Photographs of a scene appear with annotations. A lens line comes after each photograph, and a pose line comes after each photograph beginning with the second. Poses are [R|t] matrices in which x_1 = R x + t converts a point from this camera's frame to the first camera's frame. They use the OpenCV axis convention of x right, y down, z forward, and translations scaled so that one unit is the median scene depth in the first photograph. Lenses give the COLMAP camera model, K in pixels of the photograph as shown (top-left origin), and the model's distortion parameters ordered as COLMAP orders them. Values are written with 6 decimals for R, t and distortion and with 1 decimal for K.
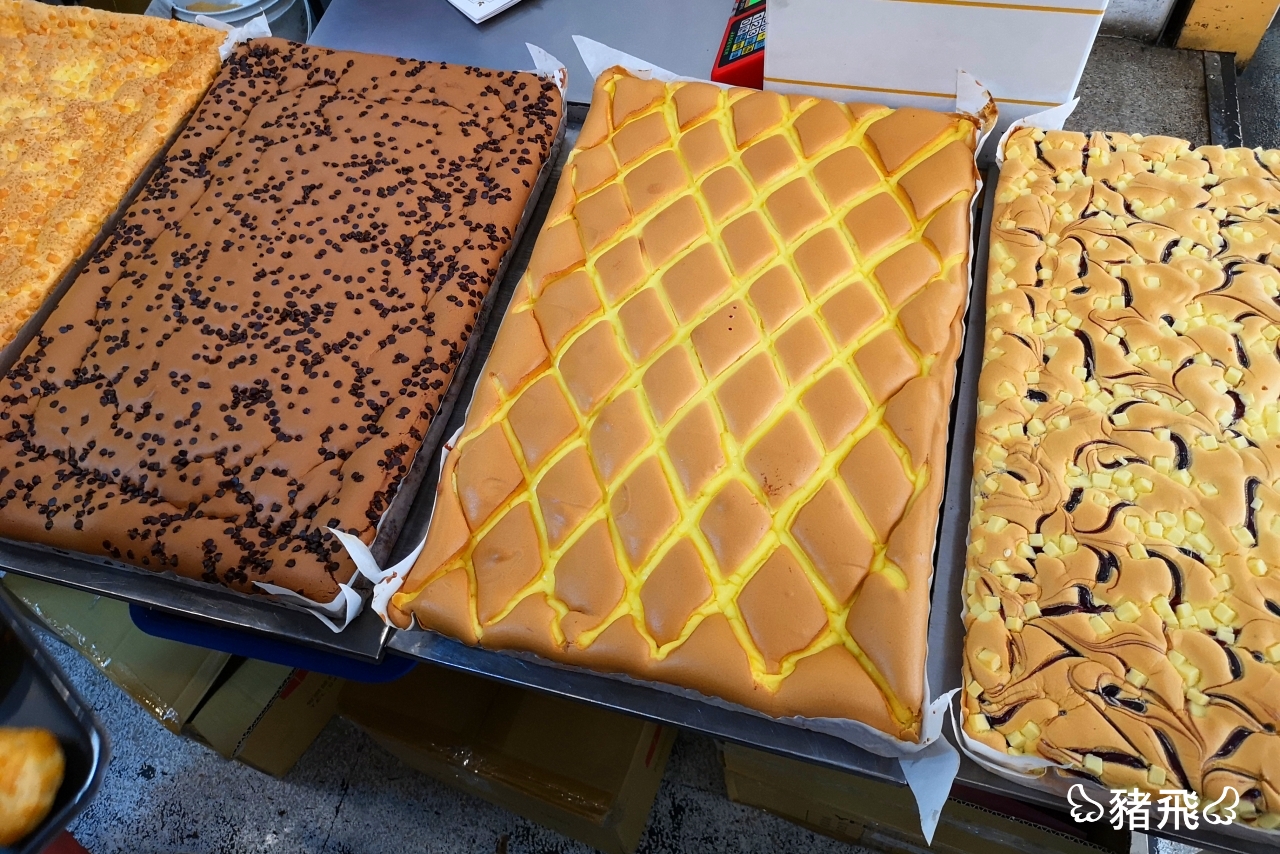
lens RADIAL K [[1036.5, 0, 738.4], [0, 1036.5, 427.3], [0, 0, 1]] dist [0.048617, -0.054602]
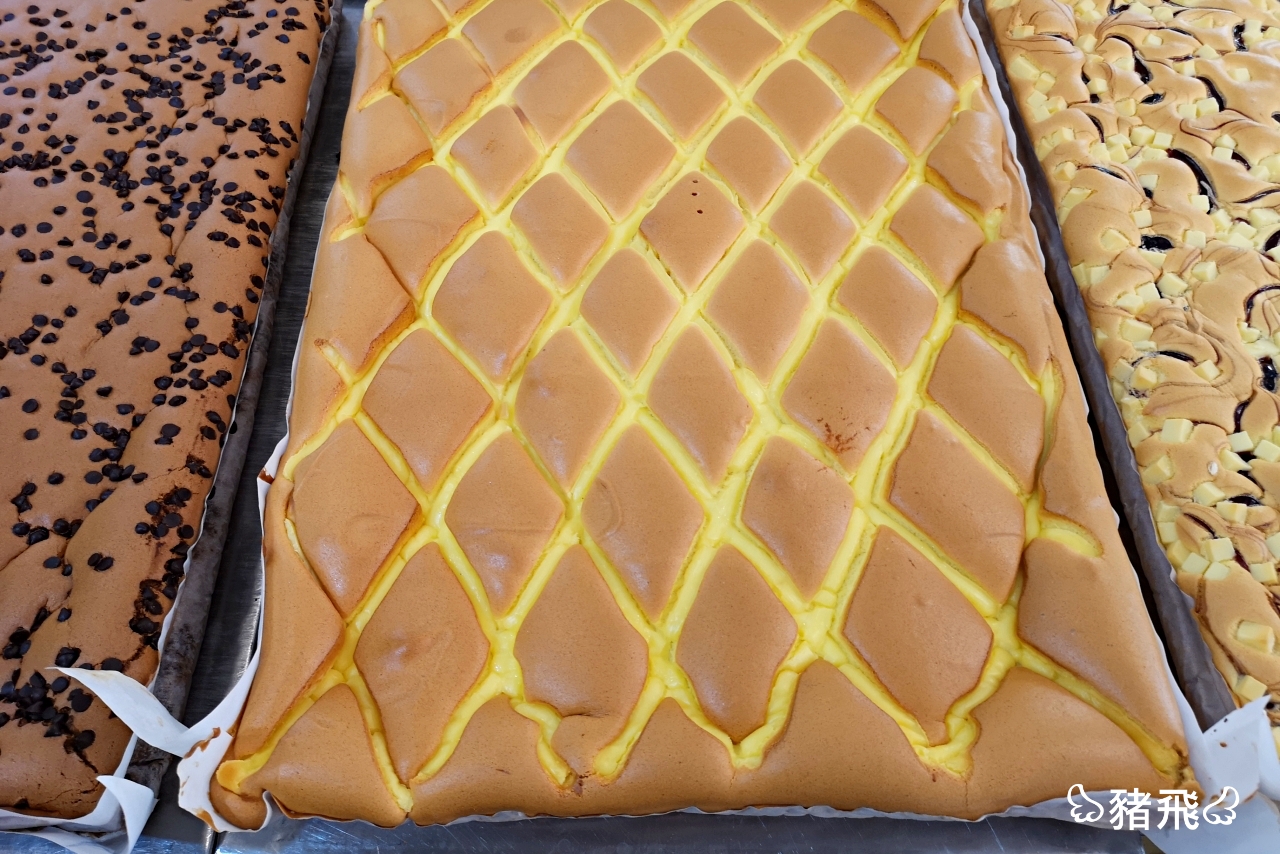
lens RADIAL K [[1036.5, 0, 738.4], [0, 1036.5, 427.3], [0, 0, 1]] dist [0.048617, -0.054602]
pose [[0.962432, -0.180189, 0.203116, -0.138215], [0.181260, 0.983343, 0.013474, 0.029969], [-0.202161, 0.023849, 0.979062, 0.381395]]
